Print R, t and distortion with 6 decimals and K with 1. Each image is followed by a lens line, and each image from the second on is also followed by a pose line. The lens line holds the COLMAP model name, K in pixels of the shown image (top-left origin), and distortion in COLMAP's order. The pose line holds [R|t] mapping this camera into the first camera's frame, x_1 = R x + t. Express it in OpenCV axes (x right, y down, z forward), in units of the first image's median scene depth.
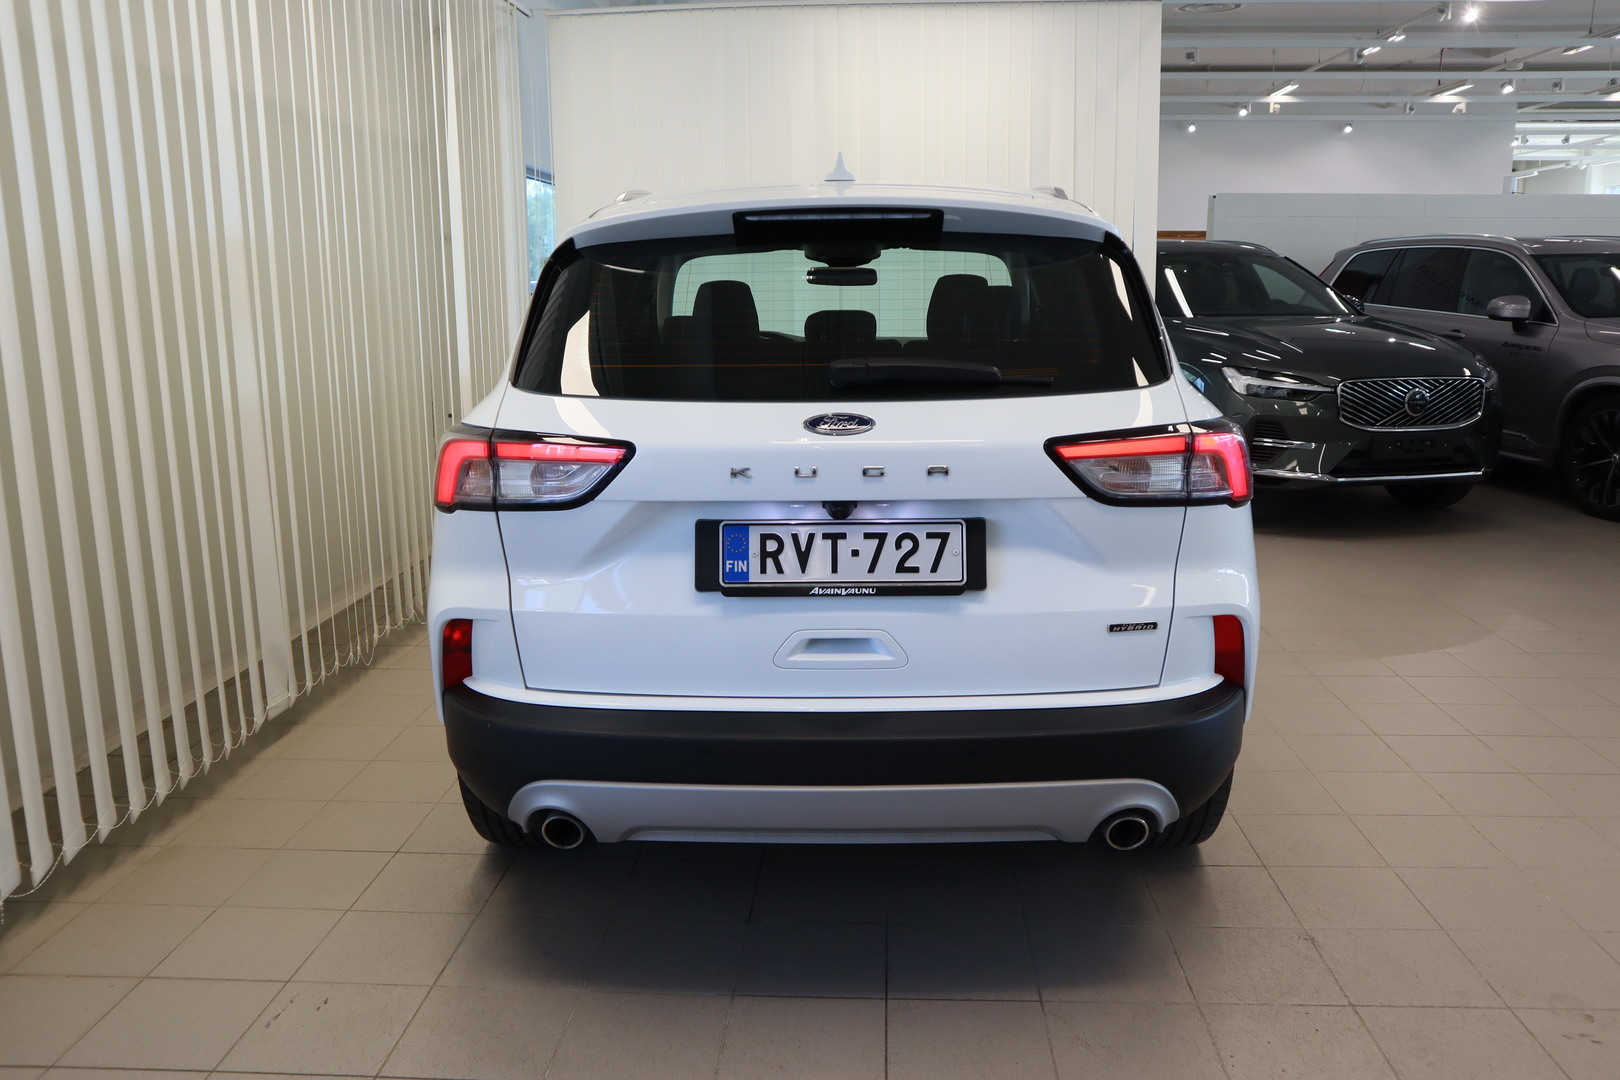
lens RADIAL K [[1291.8, 0, 810.0], [0, 1291.8, 540.0], [0, 0, 1]] dist [-0.050256, 0.001490]
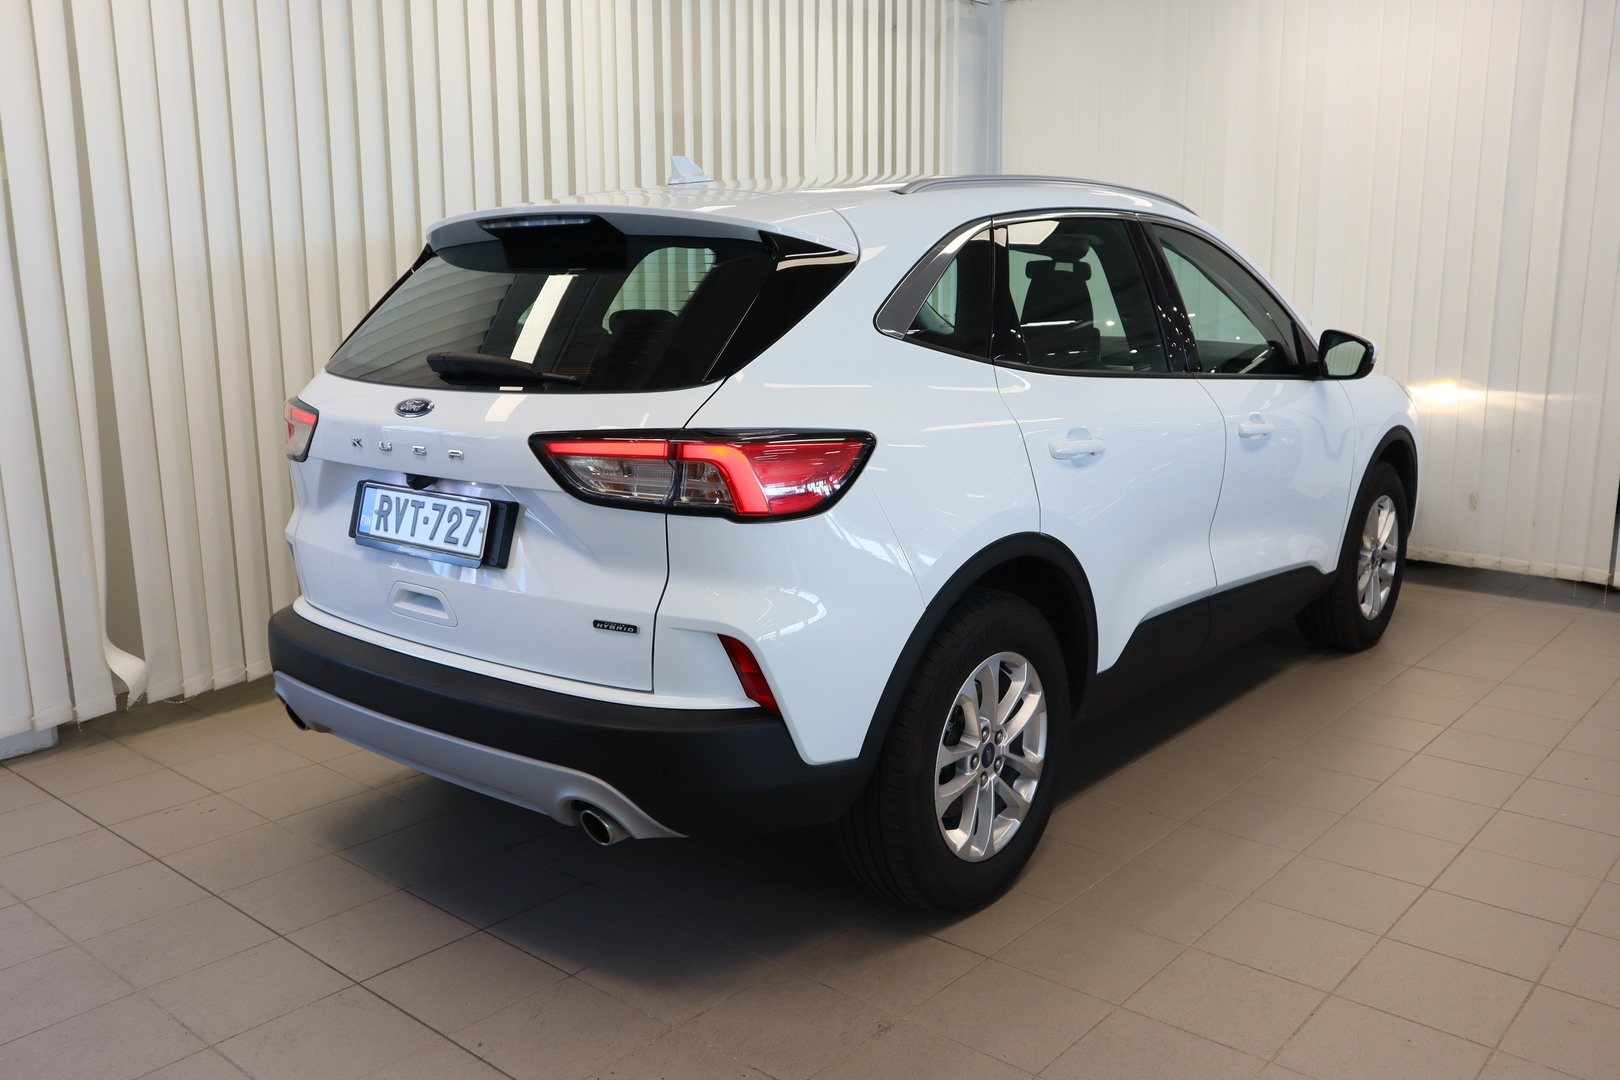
lens RADIAL K [[1369.0, 0, 830.4], [0, 1369.0, 524.6], [0, 0, 1]] dist [-0.059993, 0.096173]
pose [[0.782195, 0.112553, -0.612782, 1.057204], [-0.120447, 0.992310, 0.028516, -0.064065], [0.611280, 0.051503, 0.789737, 0.263427]]
